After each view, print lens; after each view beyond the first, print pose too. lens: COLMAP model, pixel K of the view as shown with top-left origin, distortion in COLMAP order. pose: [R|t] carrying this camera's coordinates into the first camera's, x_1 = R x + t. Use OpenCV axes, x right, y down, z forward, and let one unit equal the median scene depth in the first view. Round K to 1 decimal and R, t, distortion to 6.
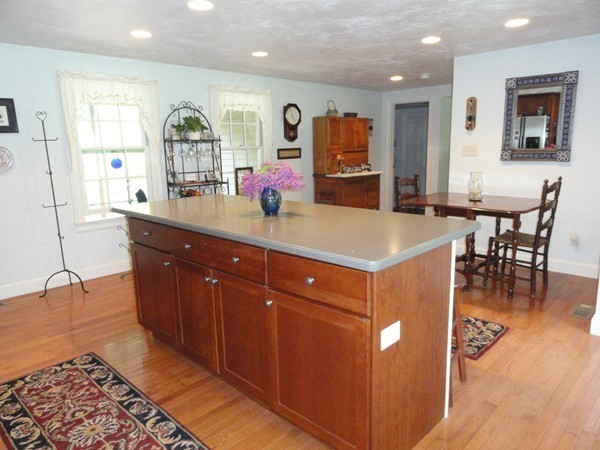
lens RADIAL K [[414.5, 0, 300.0], [0, 414.5, 225.0], [0, 0, 1]] dist [0.001890, 0.000758]
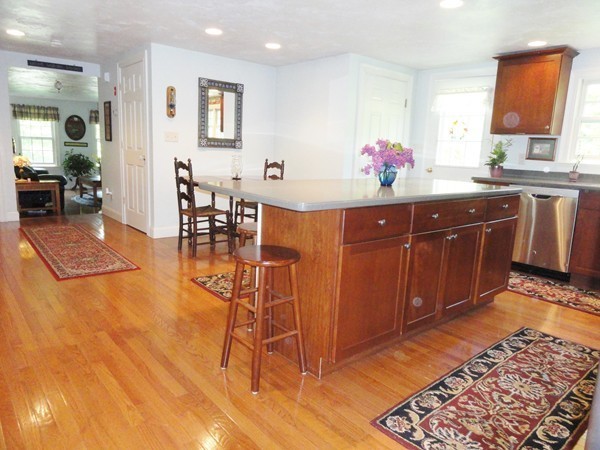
lens RADIAL K [[420.6, 0, 297.0], [0, 420.6, 225.6], [0, 0, 1]] dist [0.002424, 0.000819]
pose [[0.085876, -0.152009, 0.984641, -1.286994], [0.144007, 0.979808, 0.138703, -0.116424], [-0.985843, 0.129884, 0.106033, 1.166228]]
